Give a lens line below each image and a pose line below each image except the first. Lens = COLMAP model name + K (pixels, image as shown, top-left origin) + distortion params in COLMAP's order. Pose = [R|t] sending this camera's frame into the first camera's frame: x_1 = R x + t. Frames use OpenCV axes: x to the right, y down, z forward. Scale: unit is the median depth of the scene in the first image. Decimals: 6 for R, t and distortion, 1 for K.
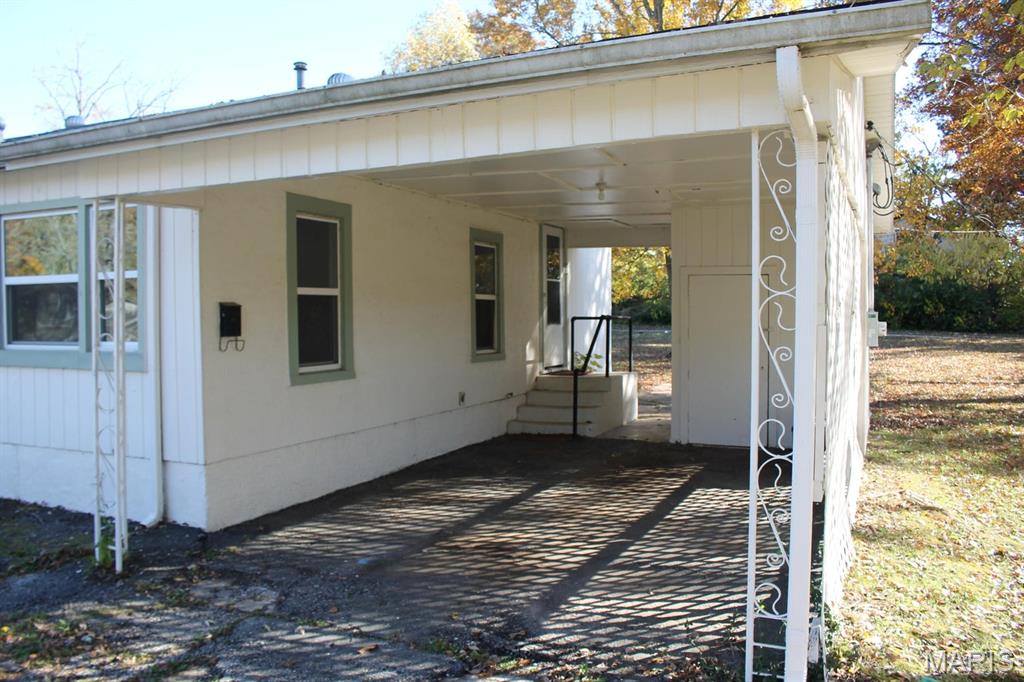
lens RADIAL K [[888.9, 0, 509.7], [0, 888.9, 354.8], [0, 0, 1]] dist [-0.188815, 0.251593]
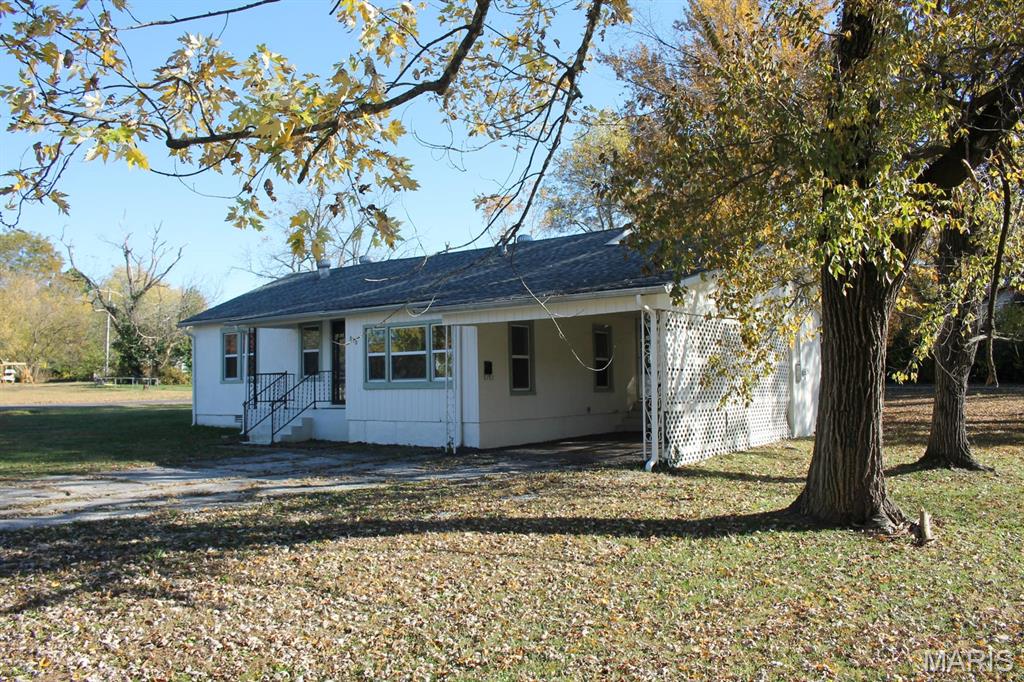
lens RADIAL K [[888.9, 0, 509.7], [0, 888.9, 354.8], [0, 0, 1]] dist [-0.188815, 0.251593]
pose [[0.980778, -0.016583, -0.194419, 0.228943], [0.001671, 0.997059, -0.076616, 0.110708], [0.195118, 0.074819, 0.977922, -1.407546]]
